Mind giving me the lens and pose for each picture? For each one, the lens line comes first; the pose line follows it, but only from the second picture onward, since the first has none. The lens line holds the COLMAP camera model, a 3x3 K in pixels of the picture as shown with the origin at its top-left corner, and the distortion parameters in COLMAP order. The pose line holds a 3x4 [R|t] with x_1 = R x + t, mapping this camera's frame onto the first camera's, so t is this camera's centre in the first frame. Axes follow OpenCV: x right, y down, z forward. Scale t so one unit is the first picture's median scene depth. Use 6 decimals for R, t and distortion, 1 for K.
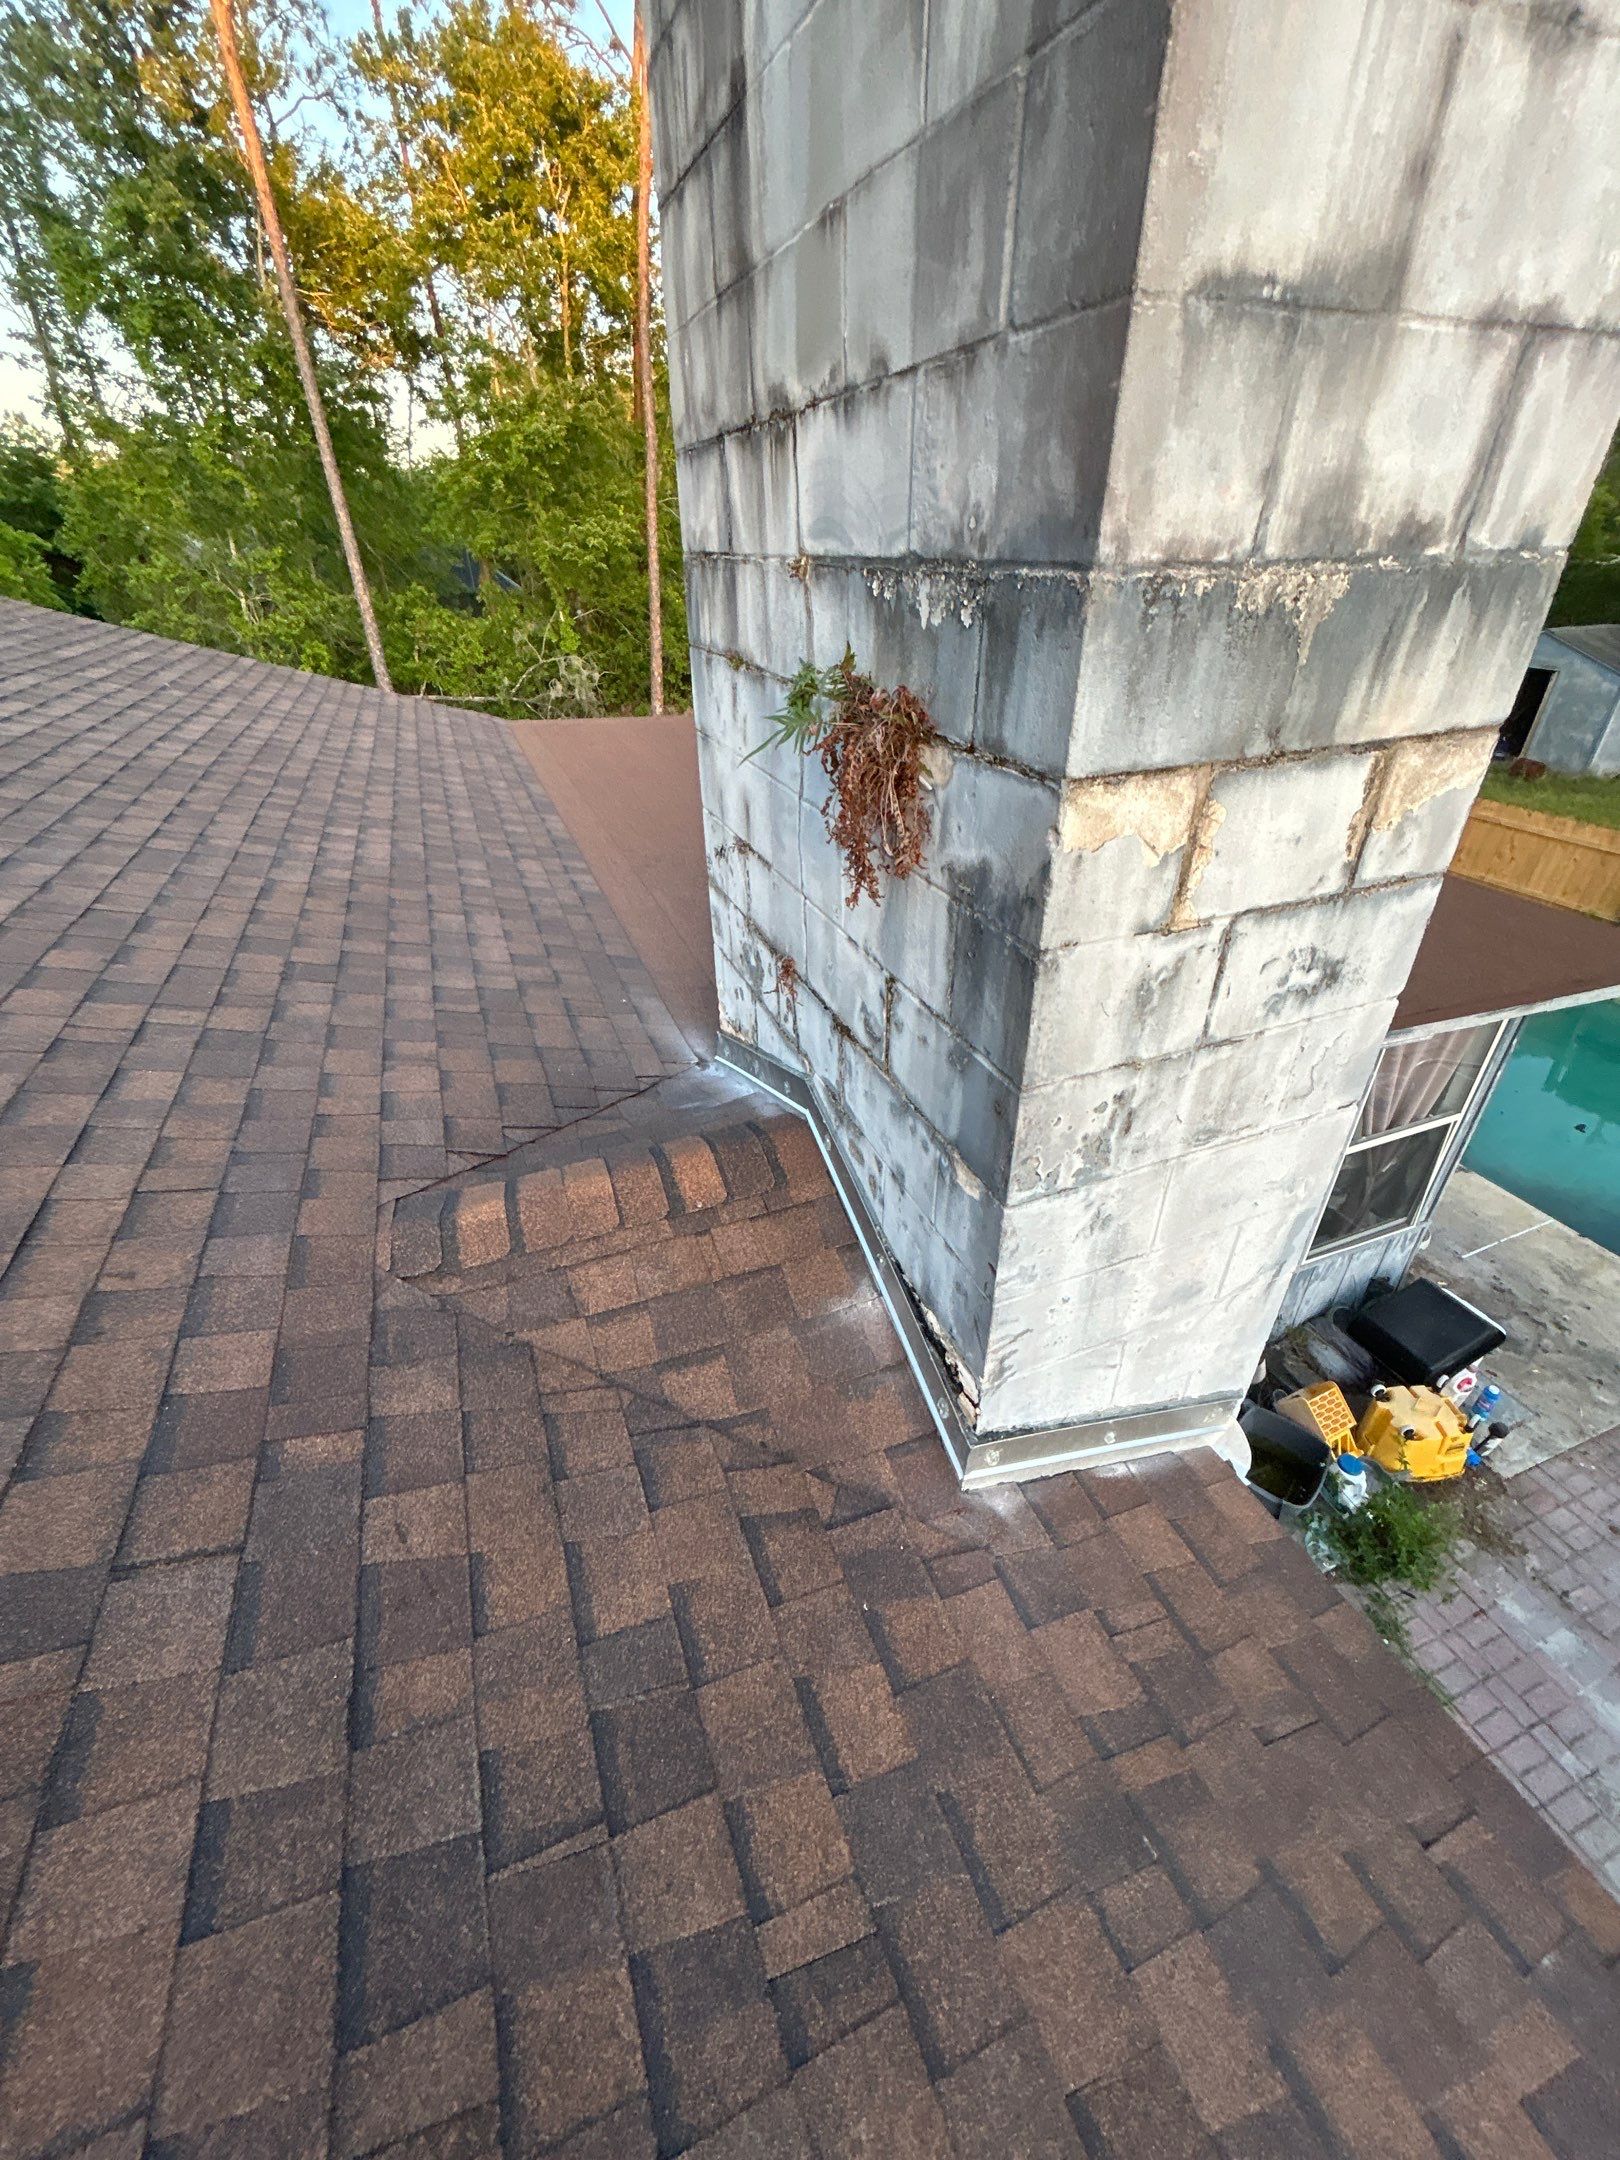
lens RADIAL K [[874.6, 0, 810.0], [0, 874.6, 1080.0], [0, 0, 1]] dist [0.000263, 0.000783]
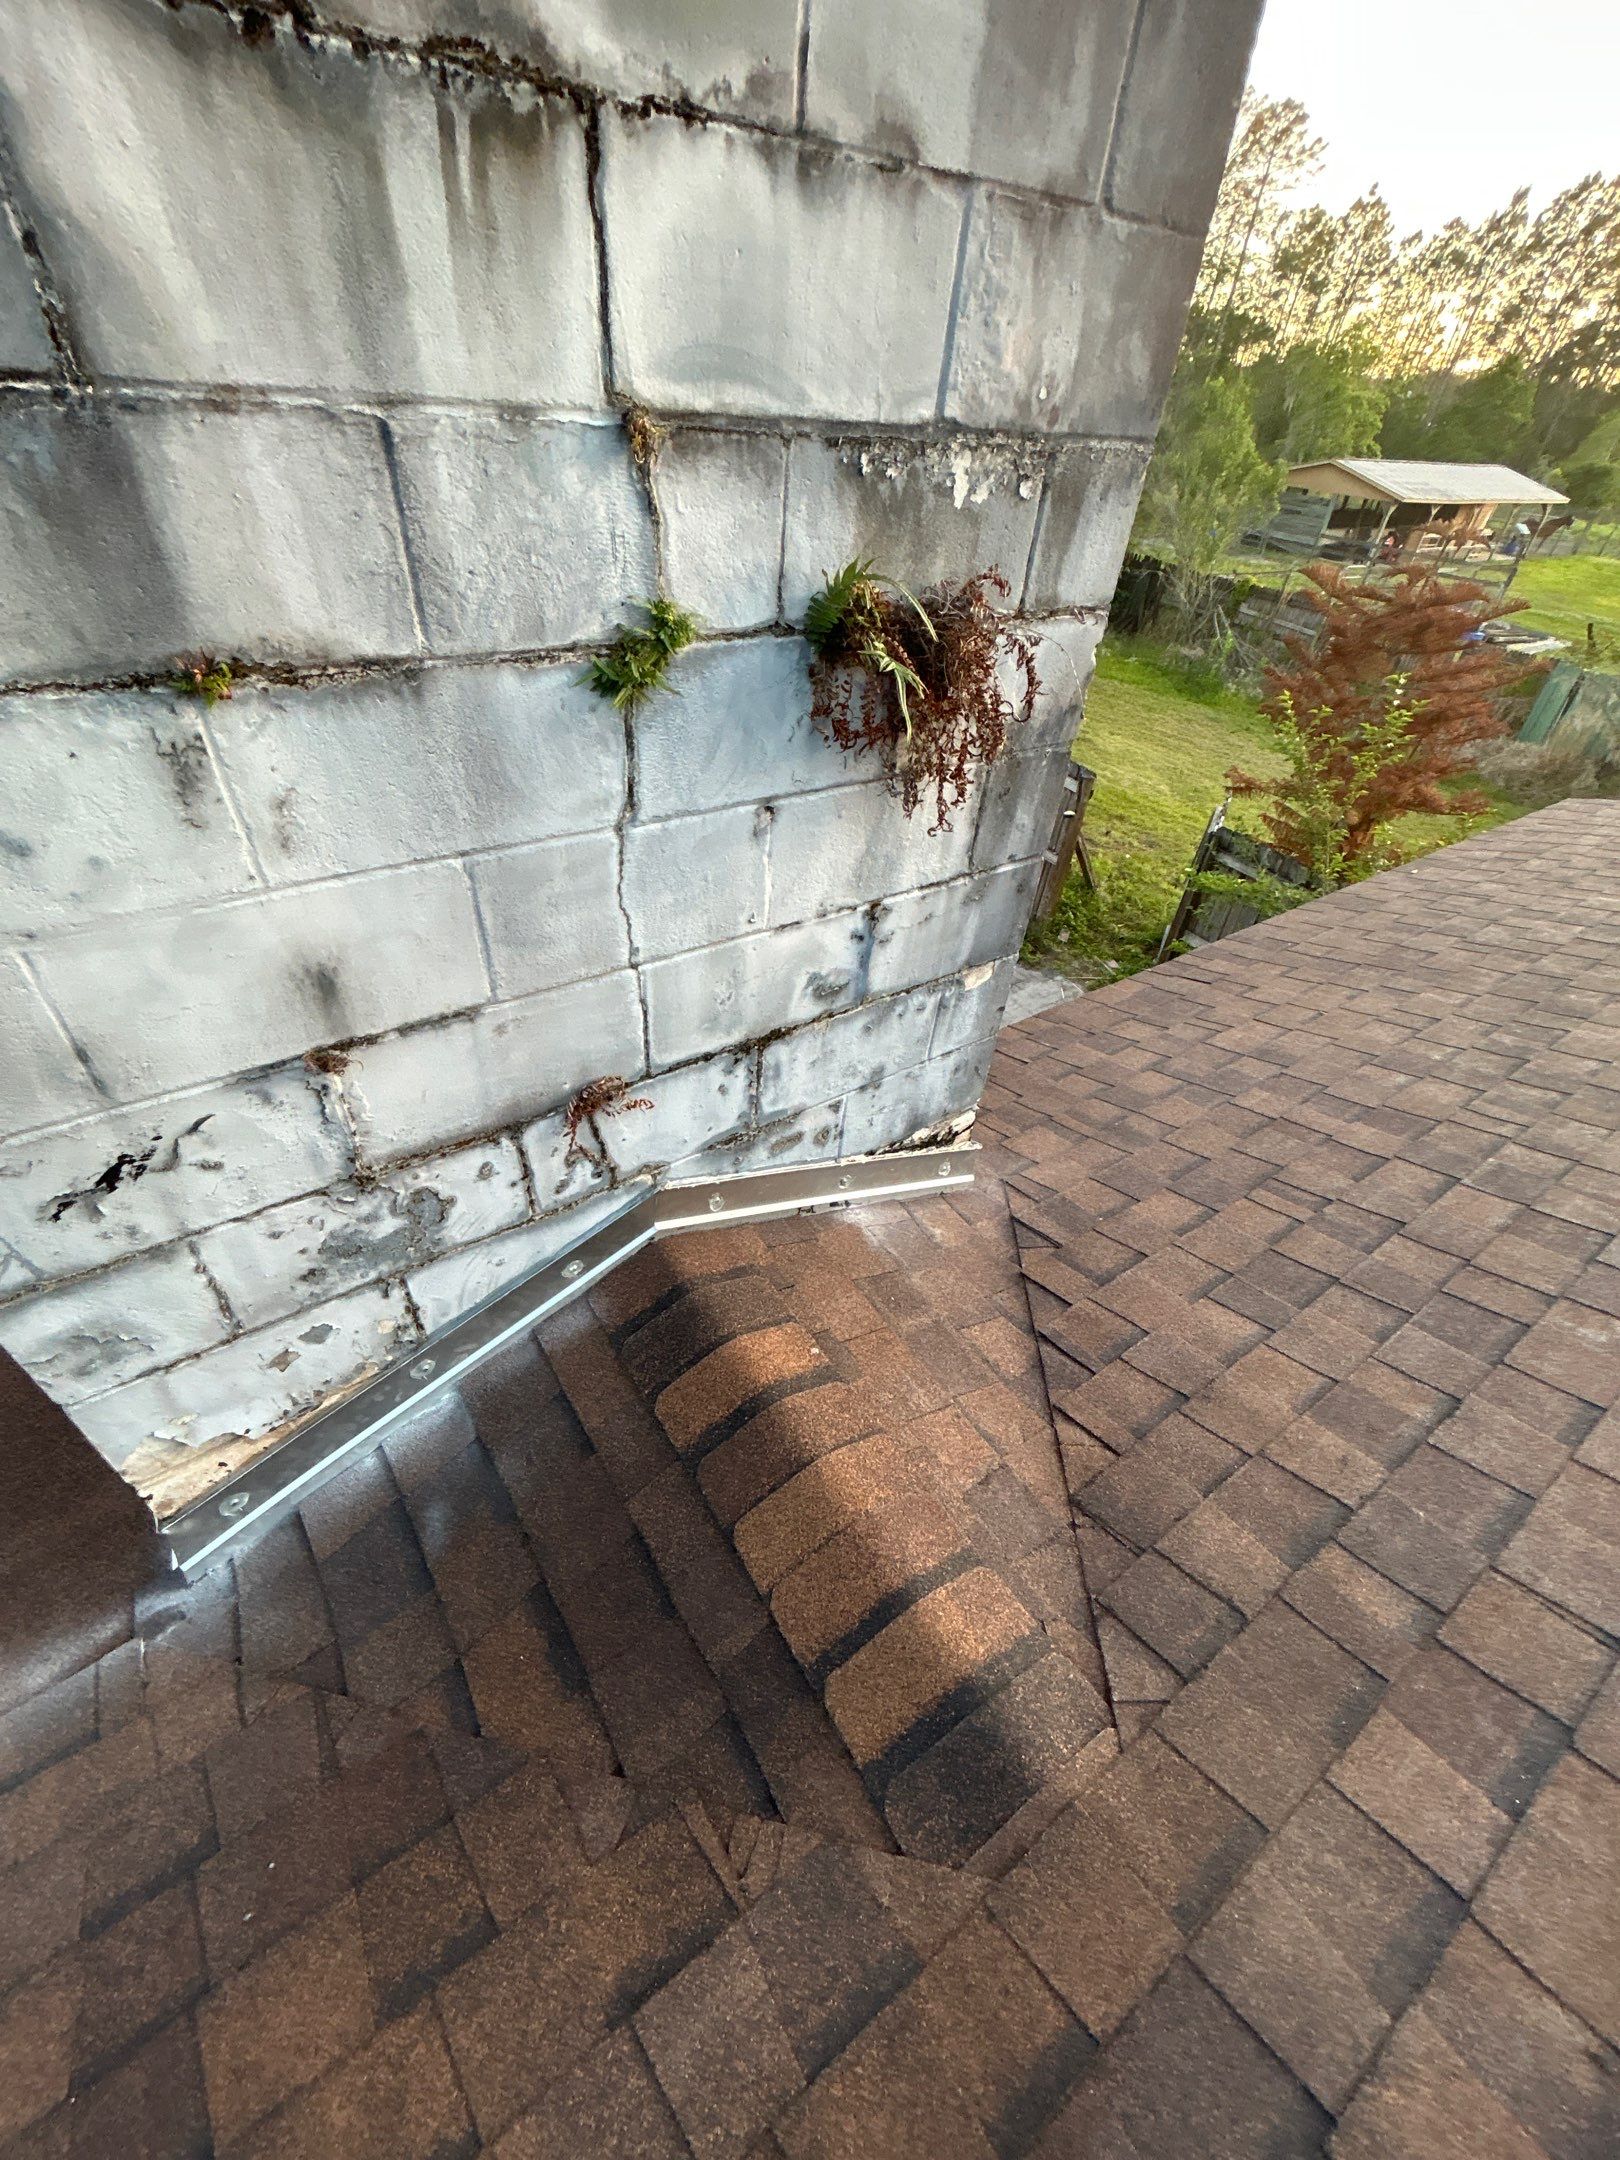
lens RADIAL K [[862.1, 0, 802.2], [0, 862.1, 1083.3], [0, 0, 1]] dist [-0.000335, 0.000042]
pose [[-0.226496, -0.616236, 0.754290, -0.264607], [0.459531, 0.615202, 0.640592, -0.235956], [-0.858796, 0.491711, 0.143839, 0.385041]]
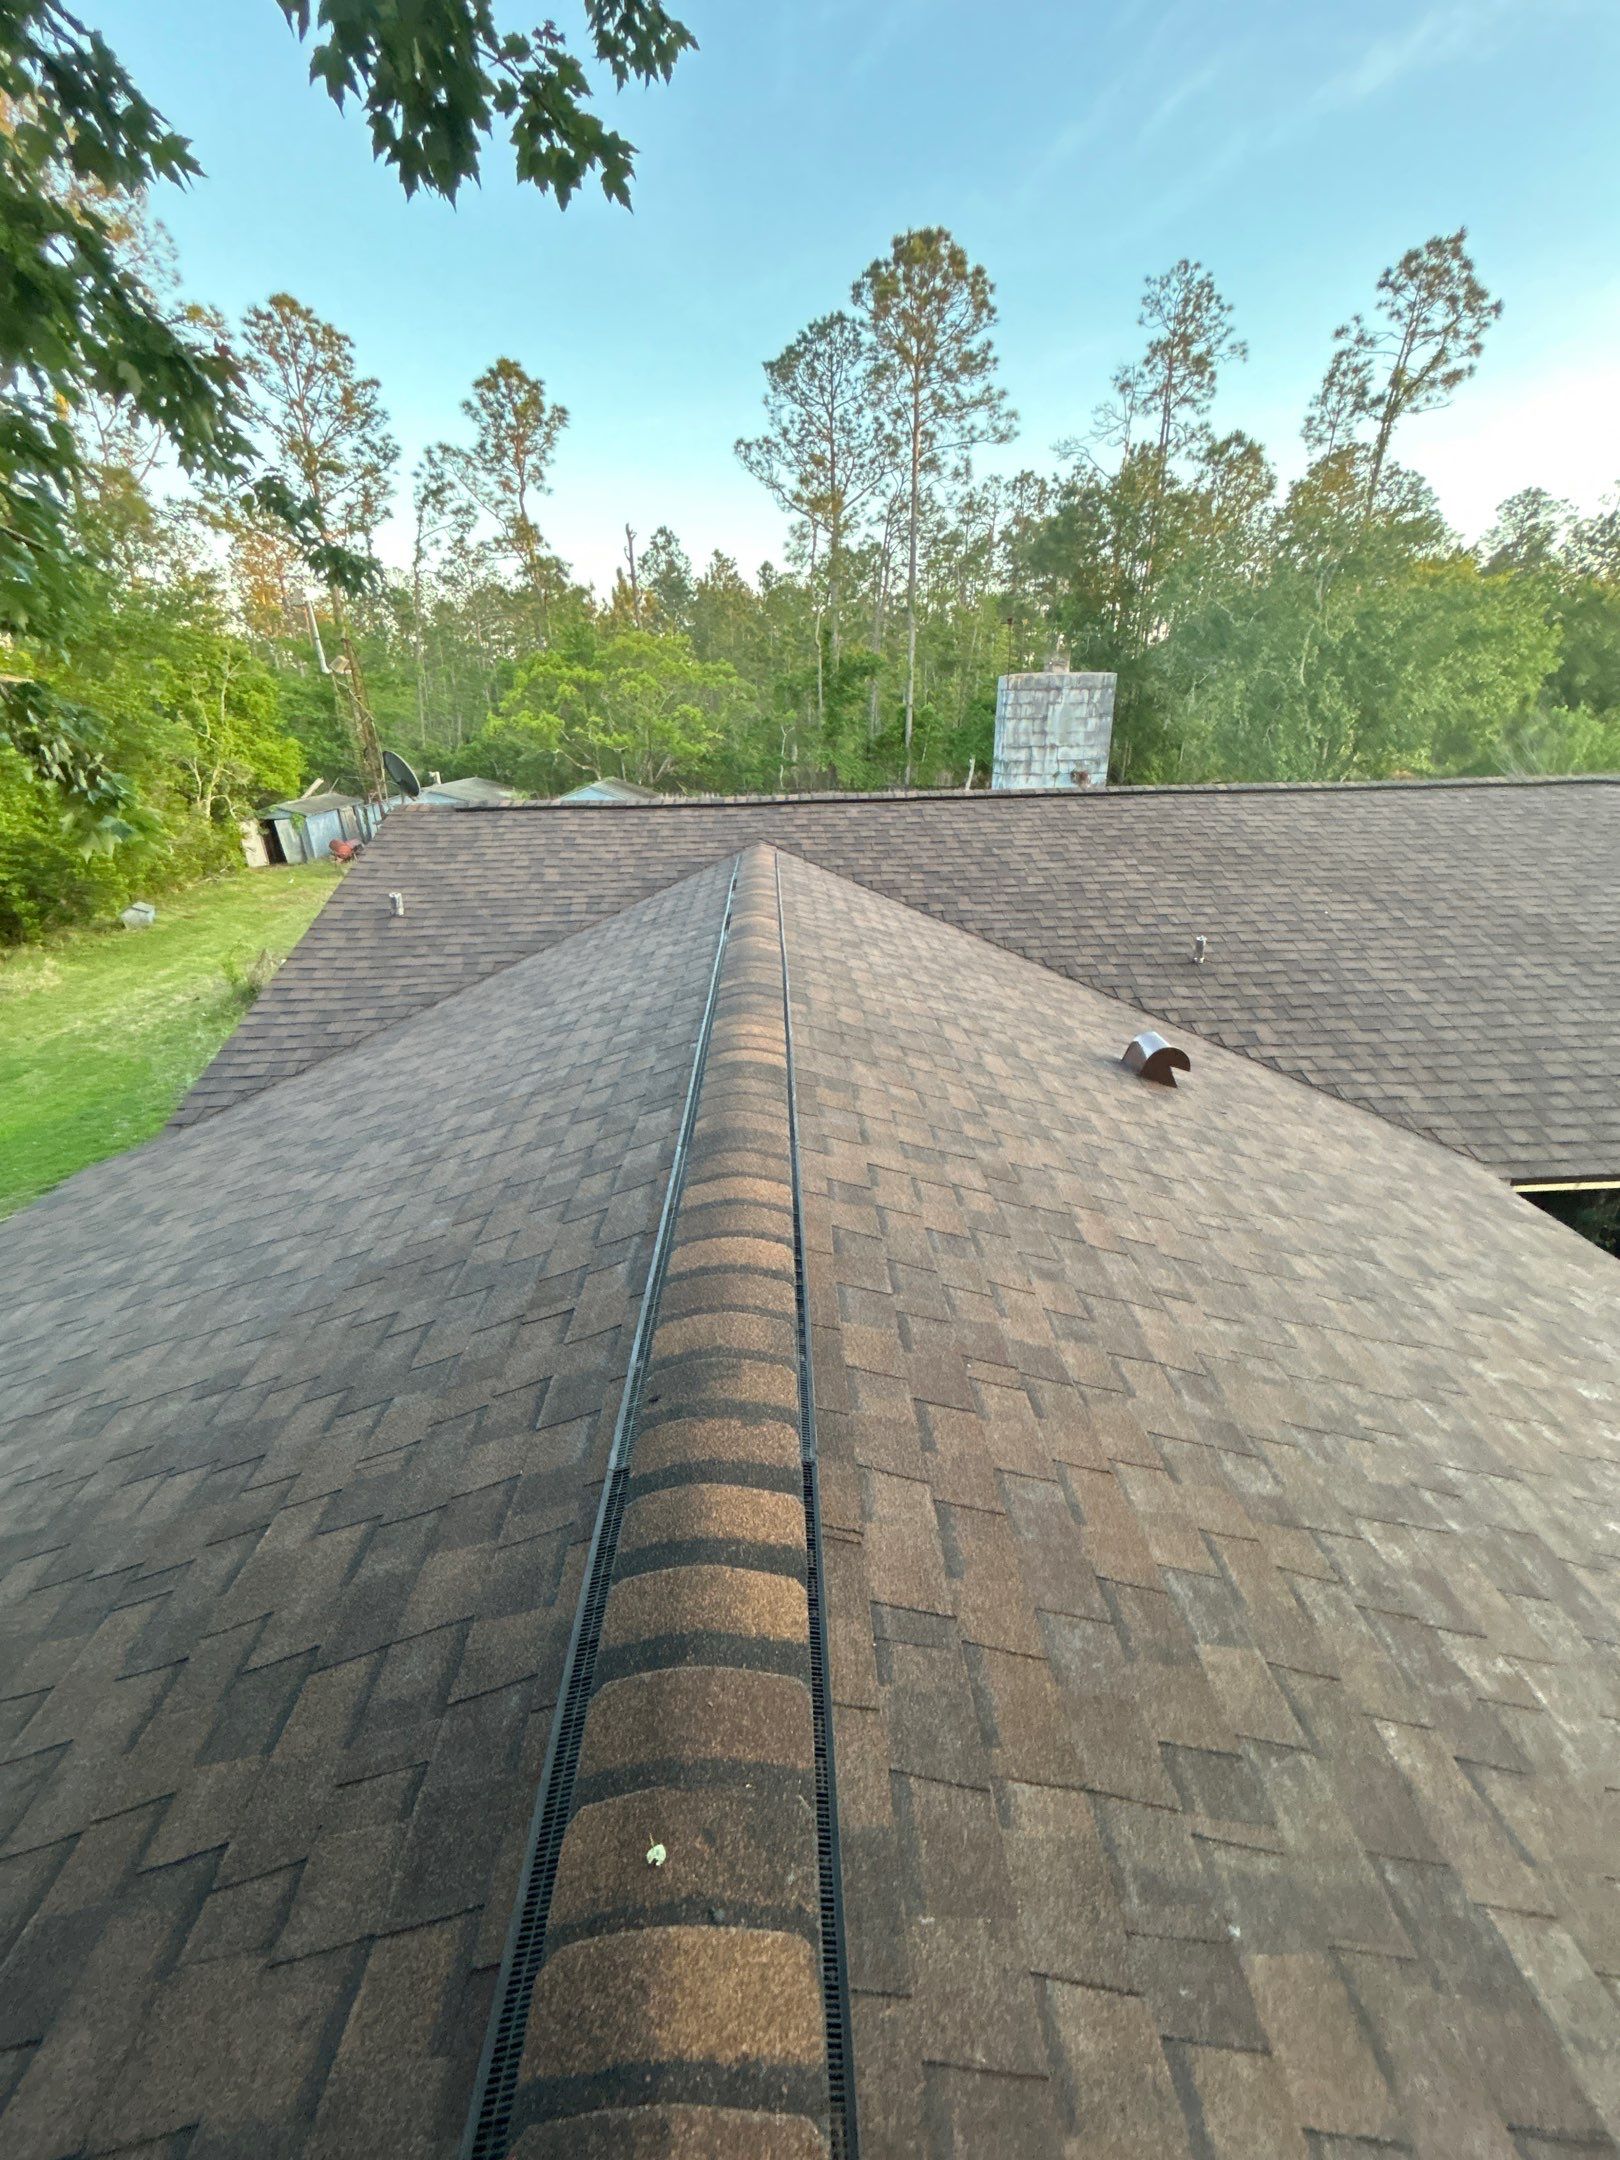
lens RADIAL K [[871.0, 0, 812.1], [0, 871.0, 1079.1], [0, 0, 1]] dist [-0.010178, 0.009198]
pose [[0.332950, -0.361678, 0.870823, -3.244655], [0.506685, 0.847481, 0.158258, -0.196620], [-0.795245, 0.388541, 0.465426, 0.087780]]
